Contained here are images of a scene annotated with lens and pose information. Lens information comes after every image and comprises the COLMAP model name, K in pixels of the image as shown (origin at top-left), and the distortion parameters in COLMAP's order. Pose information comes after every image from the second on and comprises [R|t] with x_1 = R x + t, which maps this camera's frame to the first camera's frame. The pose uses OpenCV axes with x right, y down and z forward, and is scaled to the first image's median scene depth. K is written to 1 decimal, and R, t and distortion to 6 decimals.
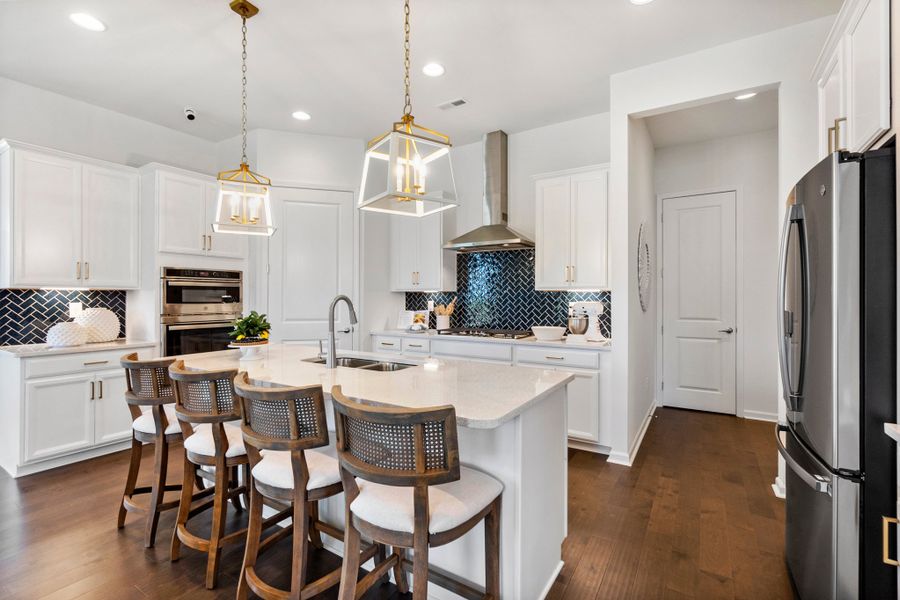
lens RADIAL K [[406.7, 0, 450.7], [0, 406.7, 297.7], [0, 0, 1]] dist [-0.009383, -0.000219]
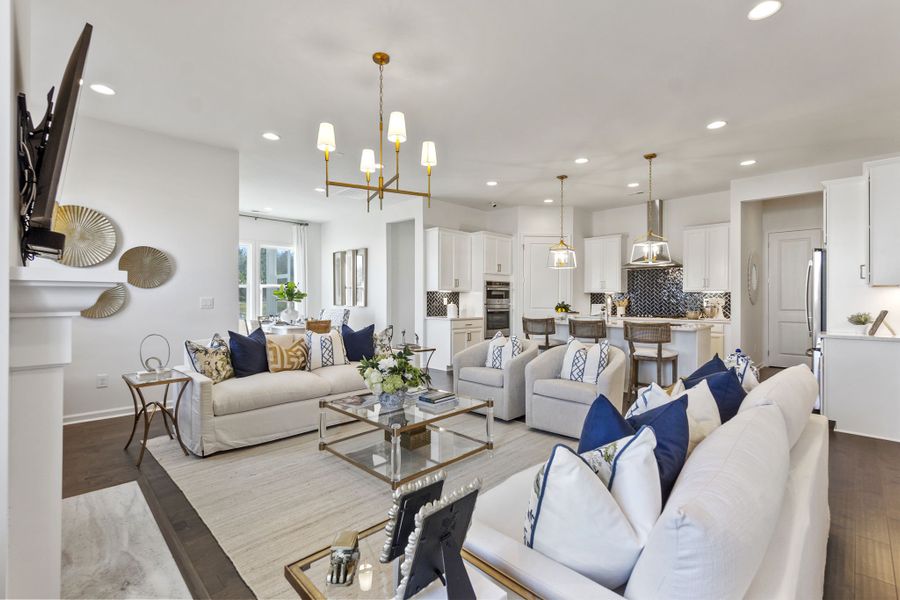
lens RADIAL K [[406.7, 0, 447.1], [0, 406.7, 299.0], [0, 0, 1]] dist [-0.009383, -0.000219]
pose [[0.971056, 0.003025, -0.238835, -0.375629], [-0.003674, 0.999991, -0.002269, 0.020063], [0.238825, 0.003081, 0.971058, -0.986947]]
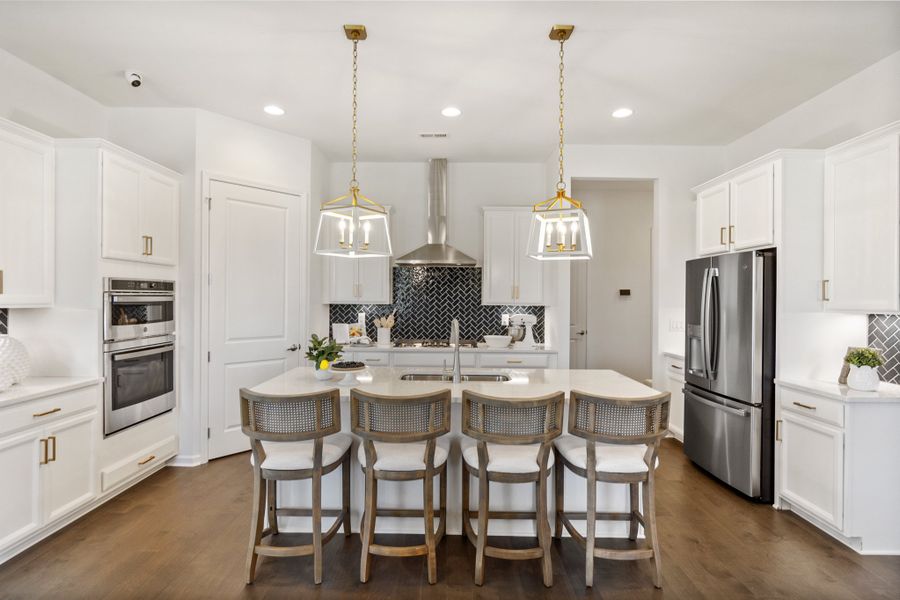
lens RADIAL K [[449.8, 0, 448.9], [0, 449.8, 299.3], [0, 0, 1]] dist [-0.016325, 0.000801]
pose [[0.849456, 0.002521, 0.527654, -0.563456], [-0.005905, 0.999971, 0.004729, -0.040041], [-0.527627, -0.007133, 0.849446, -0.041227]]
